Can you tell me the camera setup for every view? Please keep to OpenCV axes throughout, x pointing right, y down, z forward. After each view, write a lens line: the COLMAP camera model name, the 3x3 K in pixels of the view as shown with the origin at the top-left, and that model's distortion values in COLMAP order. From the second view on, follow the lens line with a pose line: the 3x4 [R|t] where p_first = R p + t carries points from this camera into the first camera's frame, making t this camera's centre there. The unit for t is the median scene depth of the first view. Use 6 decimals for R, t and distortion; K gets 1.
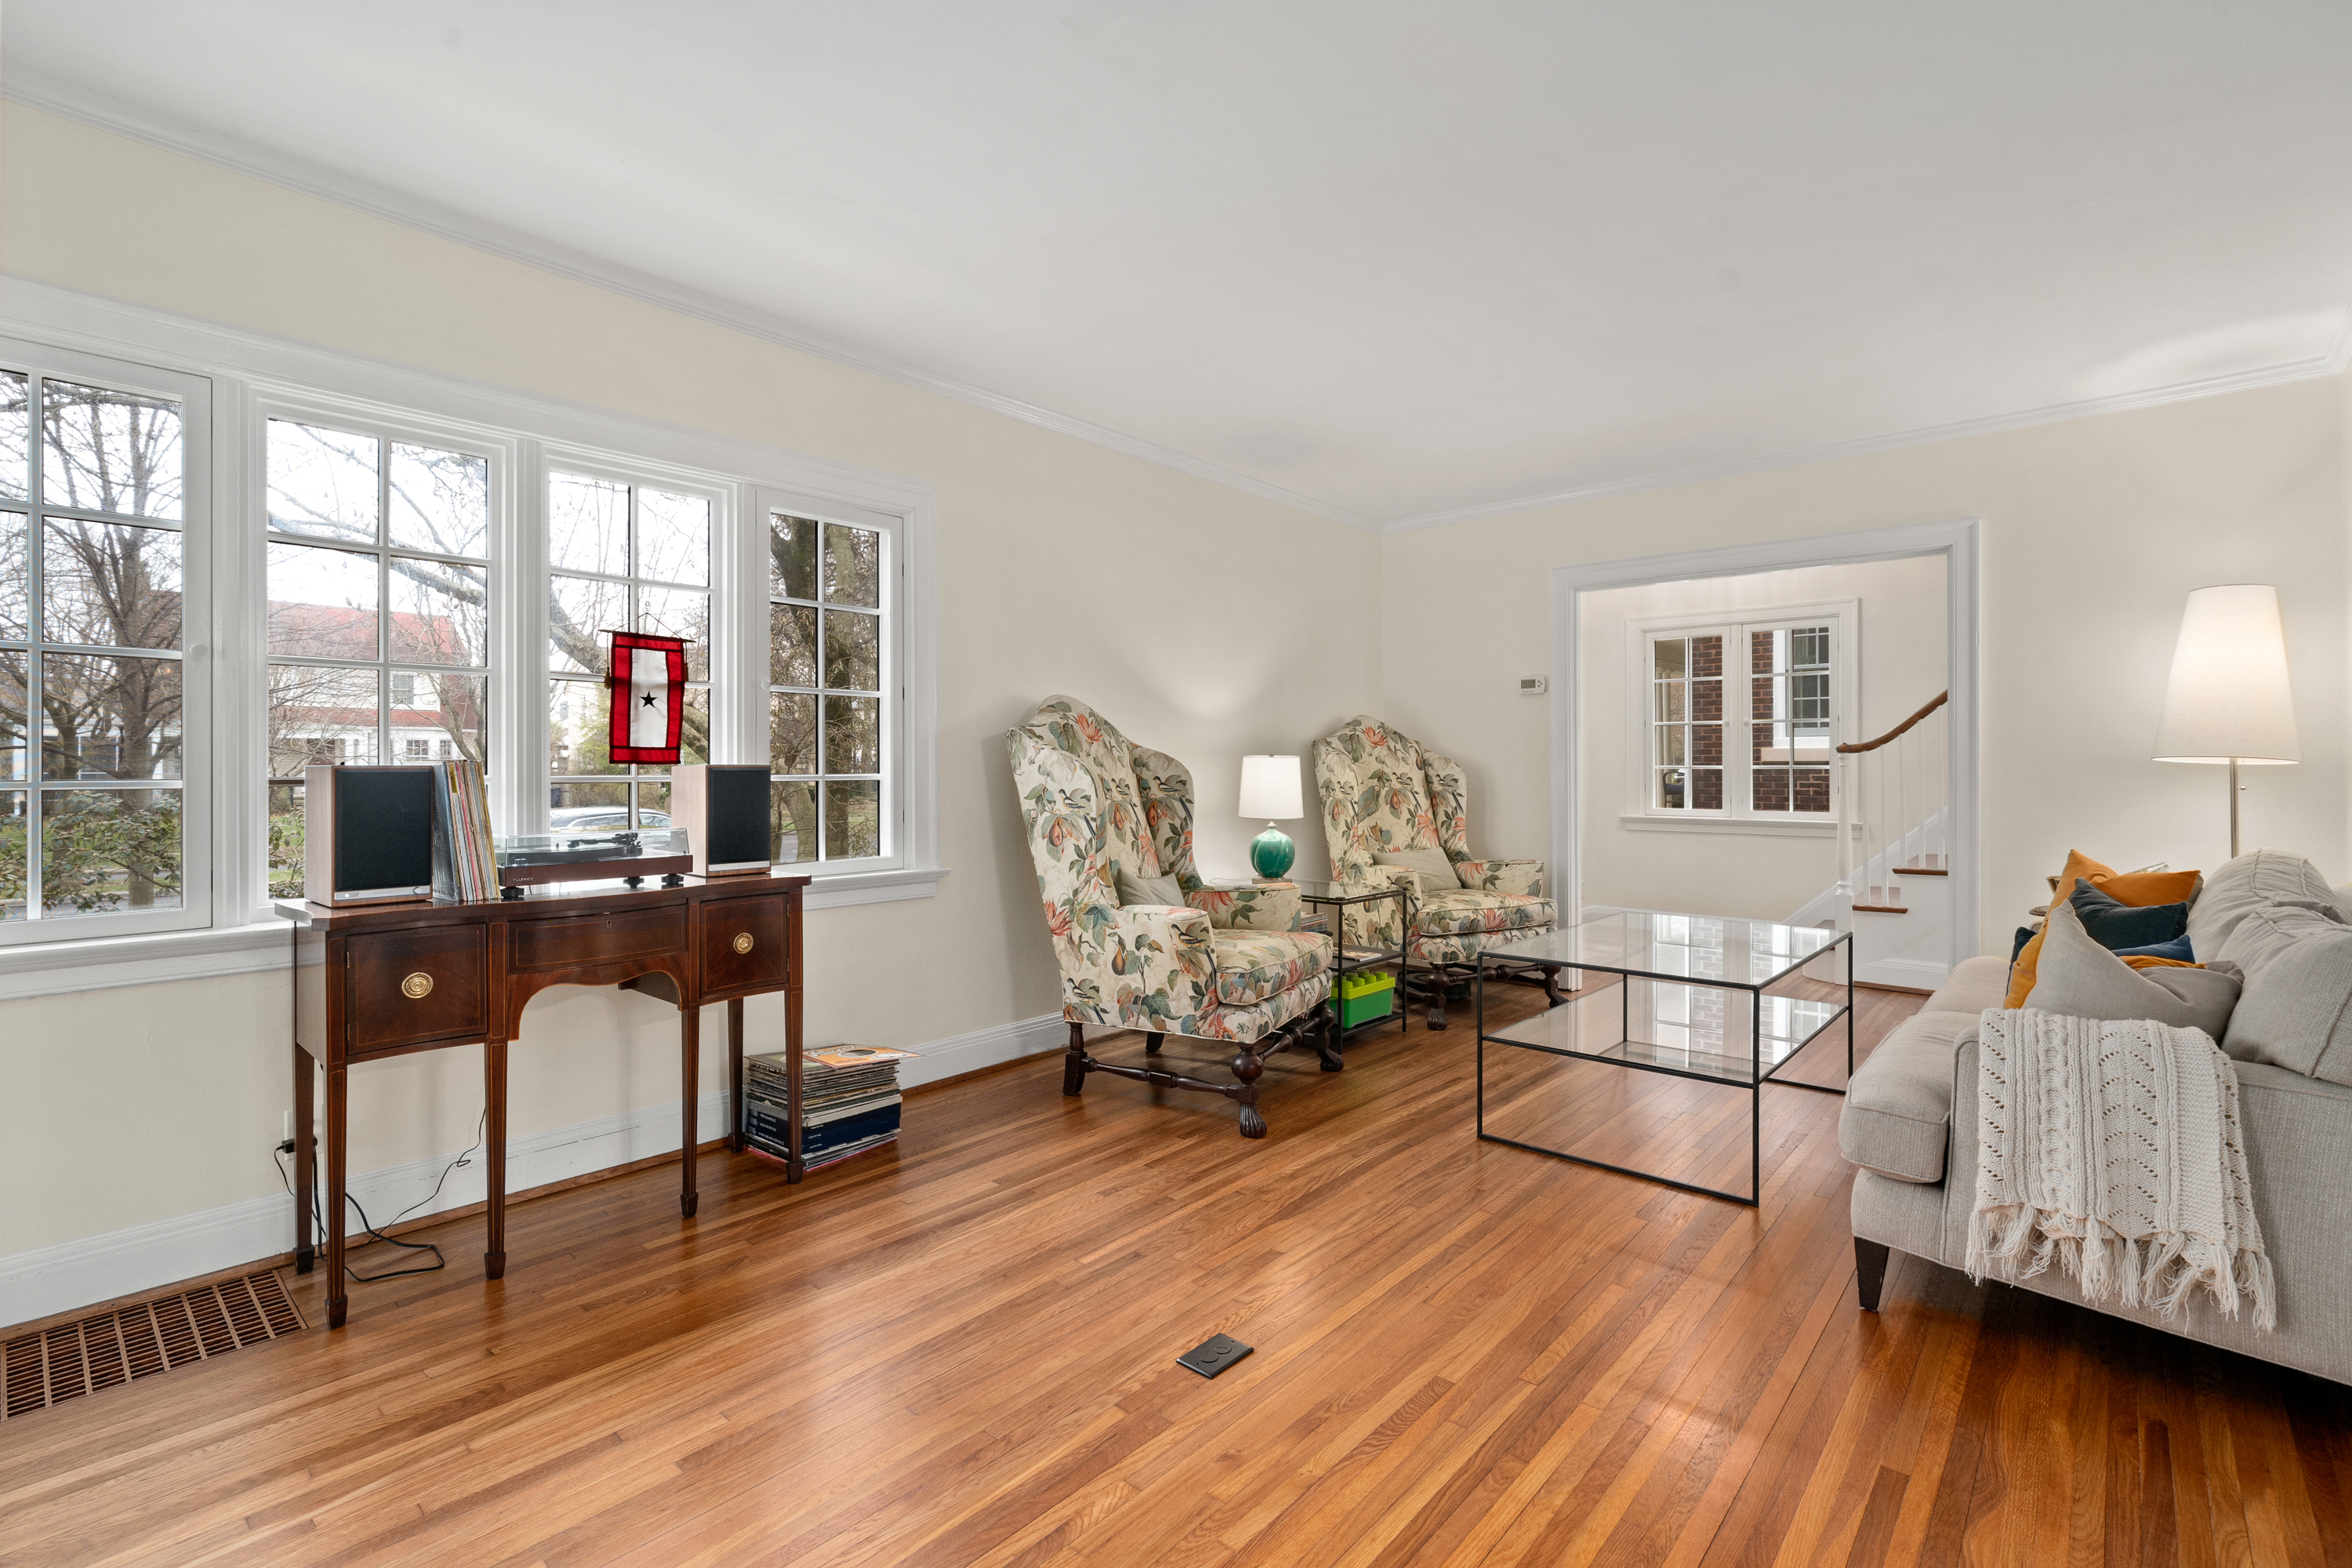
lens RADIAL K [[1067.6, 0, 1172.4], [0, 1067.6, 771.7], [0, 0, 1]] dist [-0.001161, 0.001263]
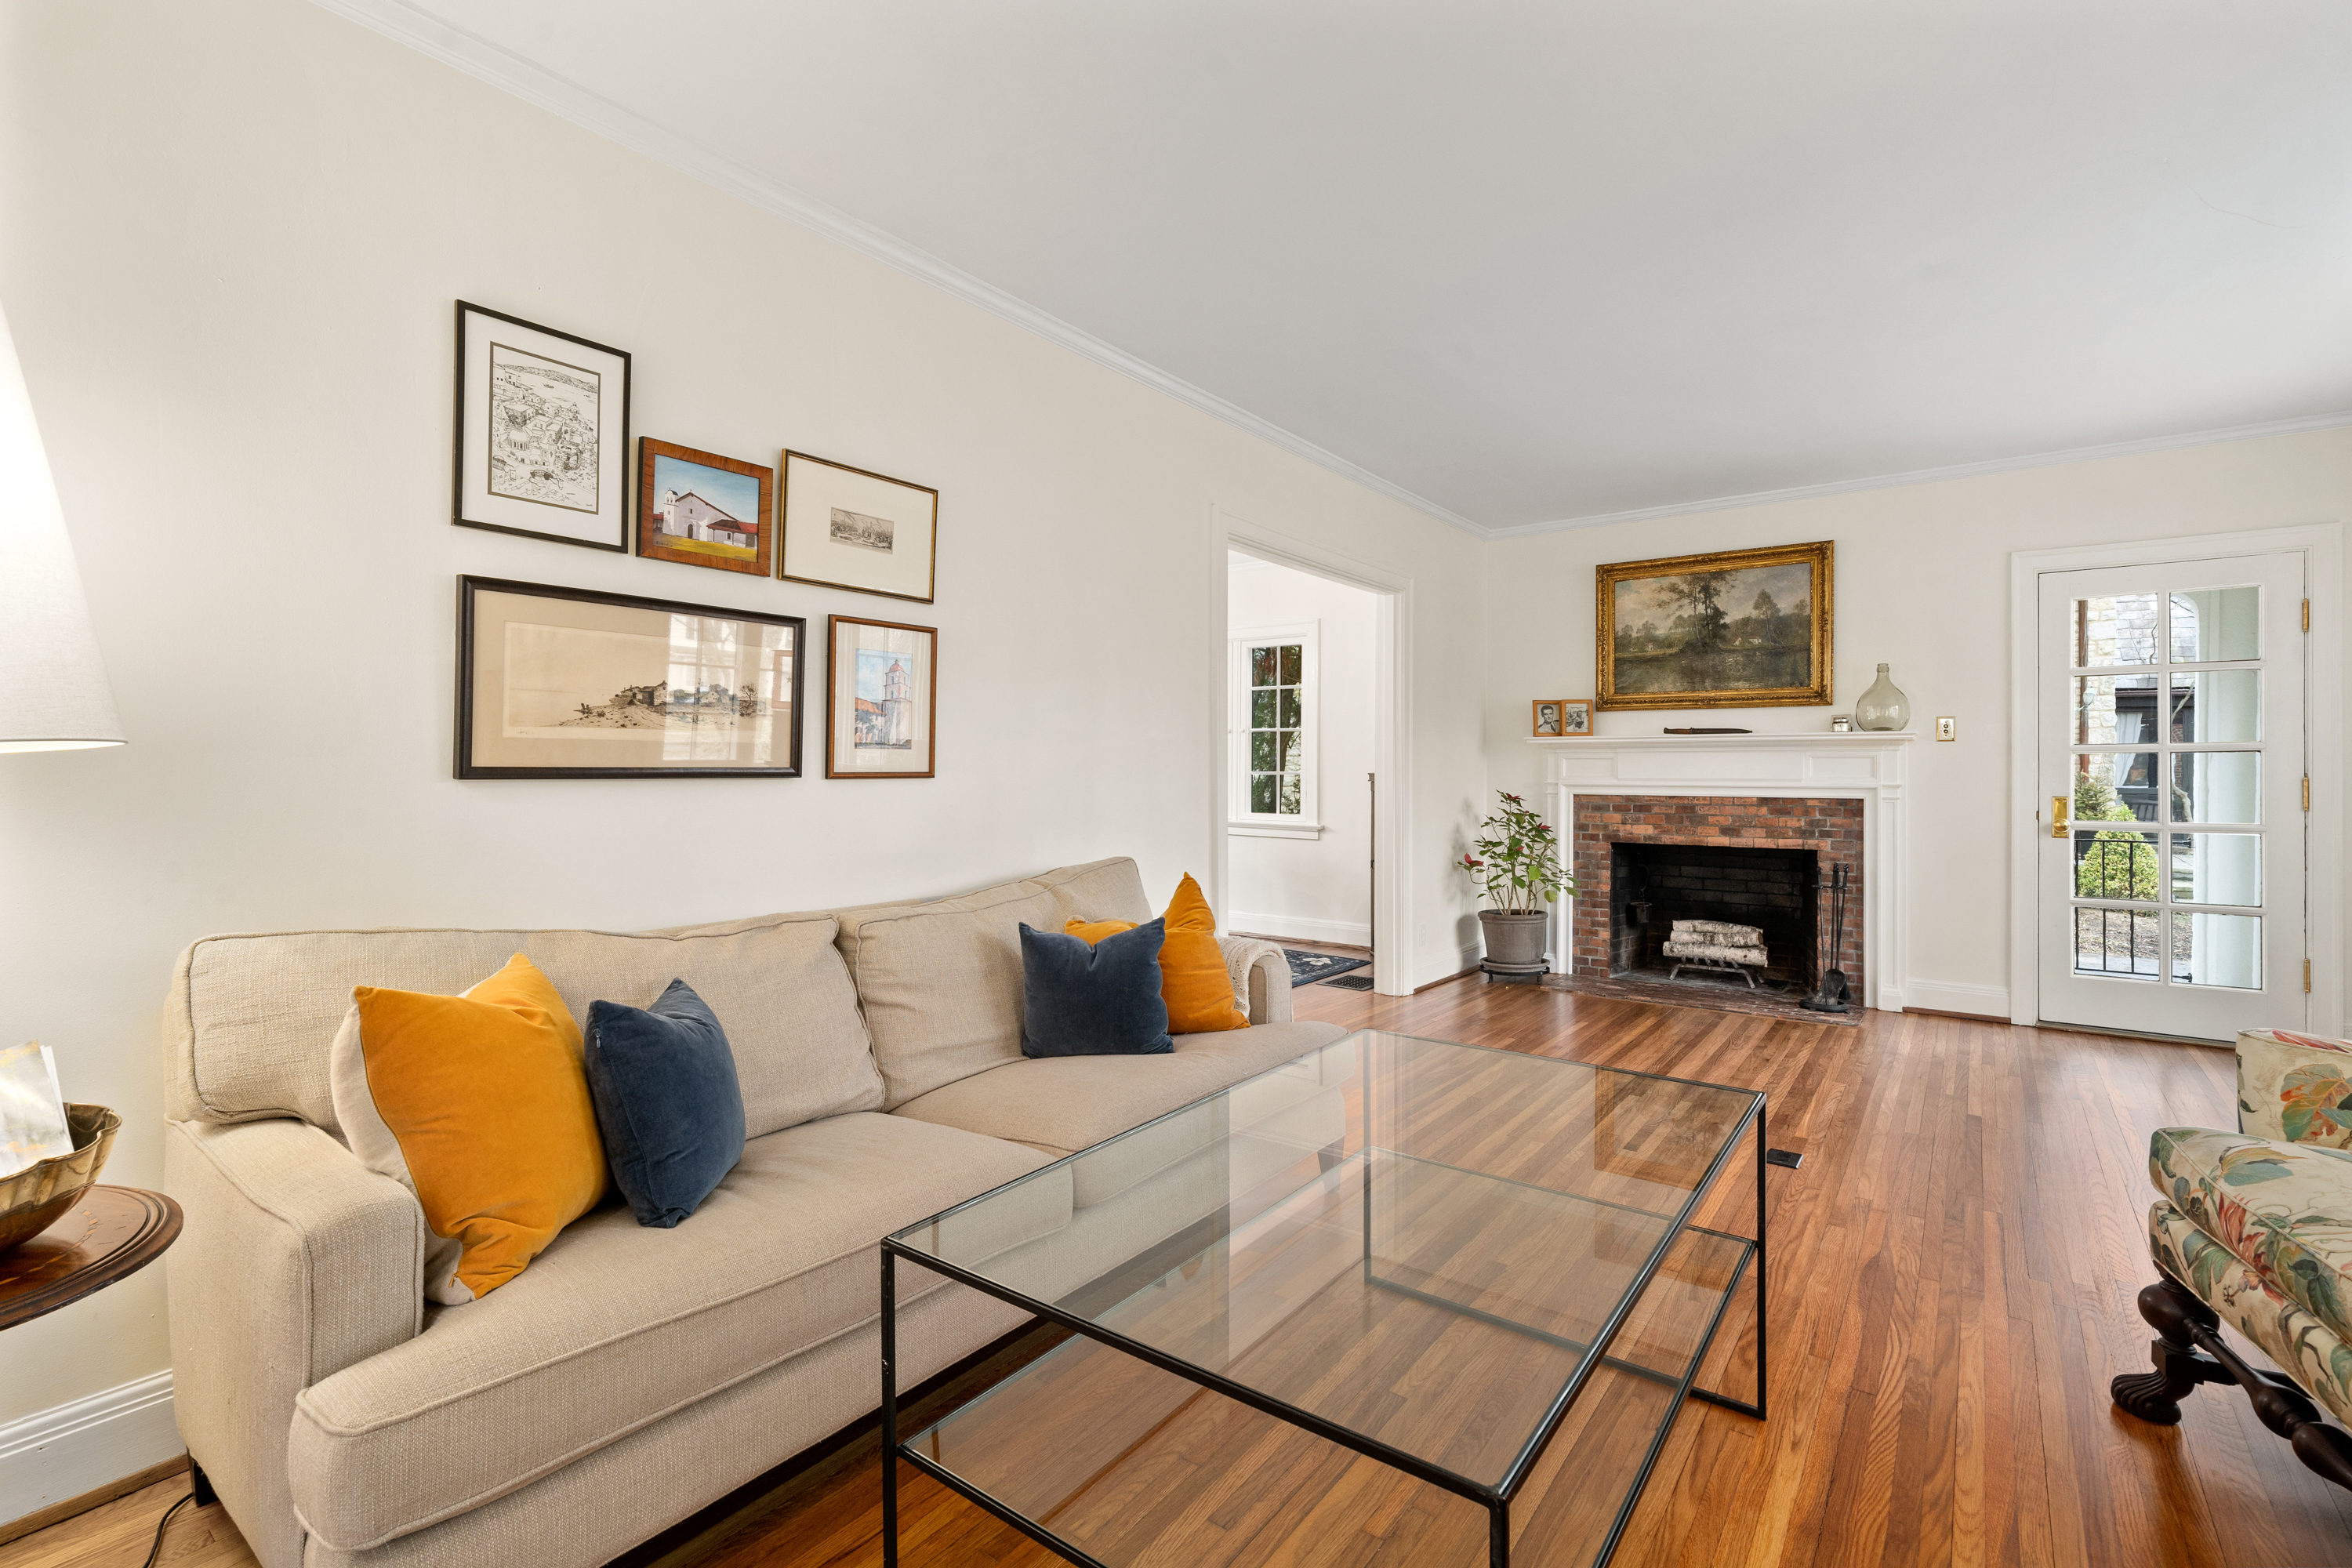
lens RADIAL K [[1067.6, 0, 1168.9], [0, 1067.6, 771.4], [0, 0, 1]] dist [-0.001161, 0.001263]
pose [[-0.996701, -0.003039, -0.081100, 0.691181], [-0.003225, 0.999992, 0.002169, 0.009630], [0.081093, 0.002423, -0.996704, 1.658324]]
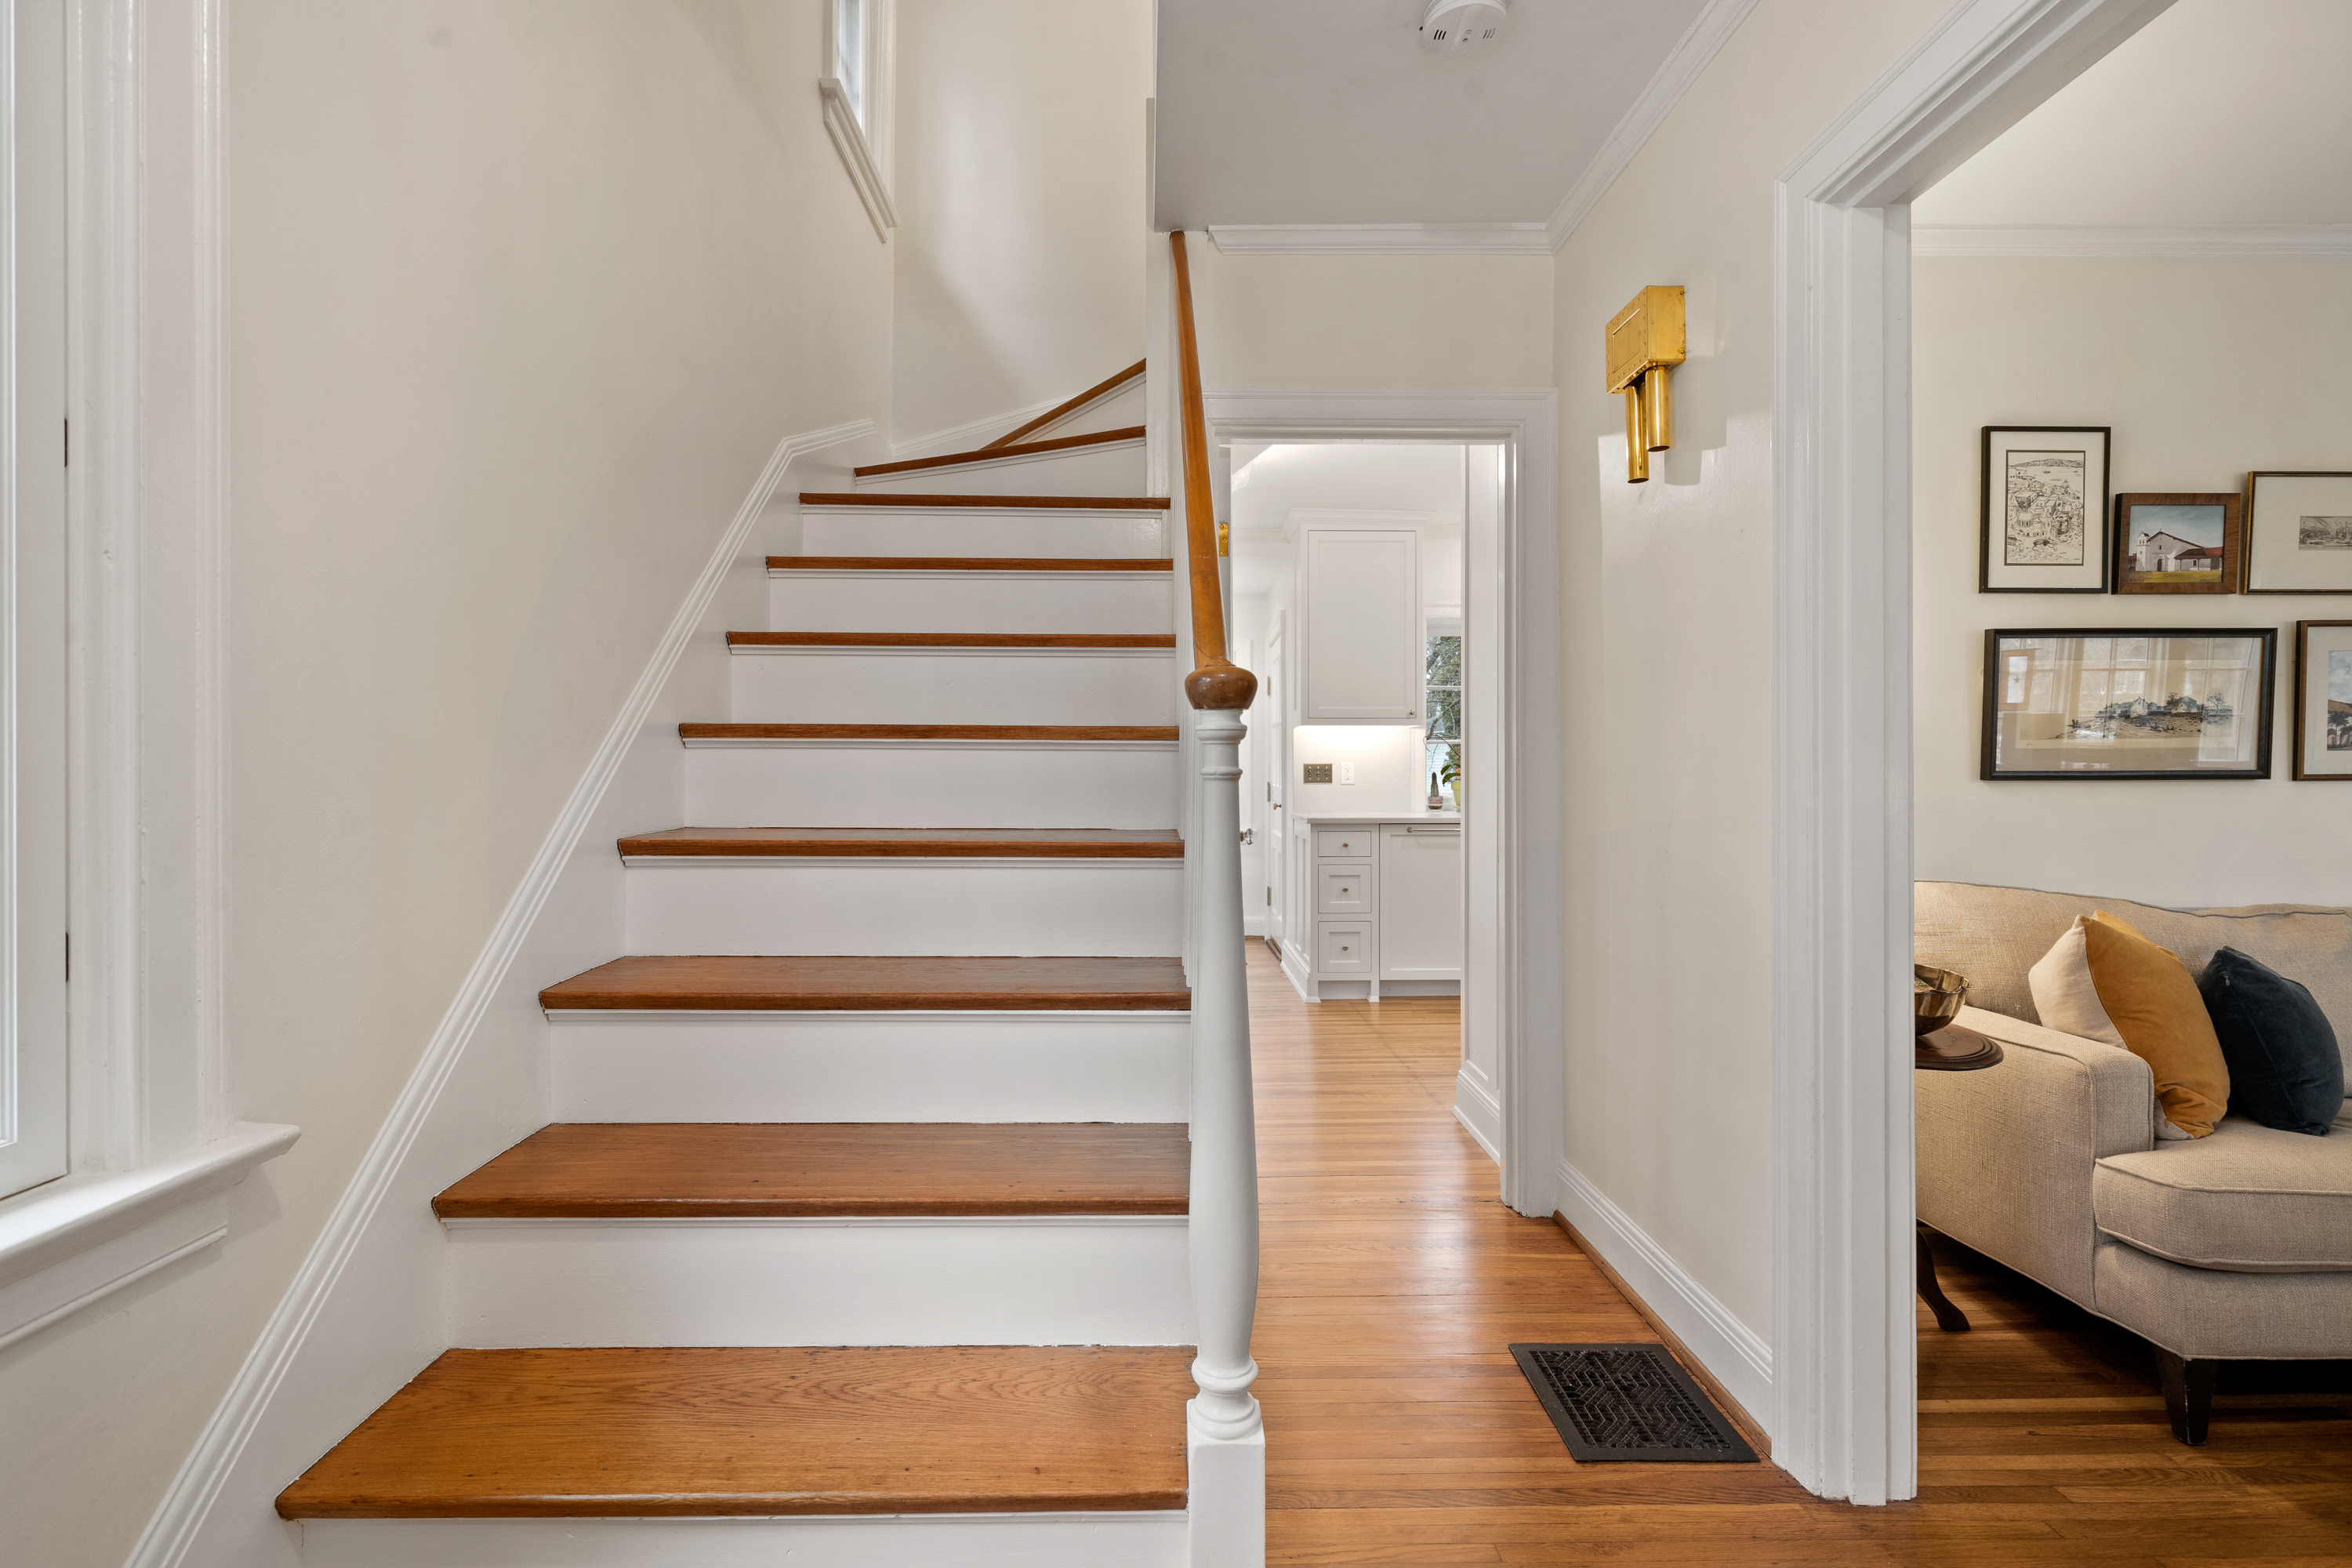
lens RADIAL K [[1067.6, 0, 1176.1], [0, 1067.6, 774.6], [0, 0, 1]] dist [-0.001161, 0.001263]
pose [[-0.682823, 0.001827, 0.730582, 1.270389], [0.003472, 0.999994, 0.000745, 0.009188], [-0.730576, 0.003045, -0.682825, 2.877369]]
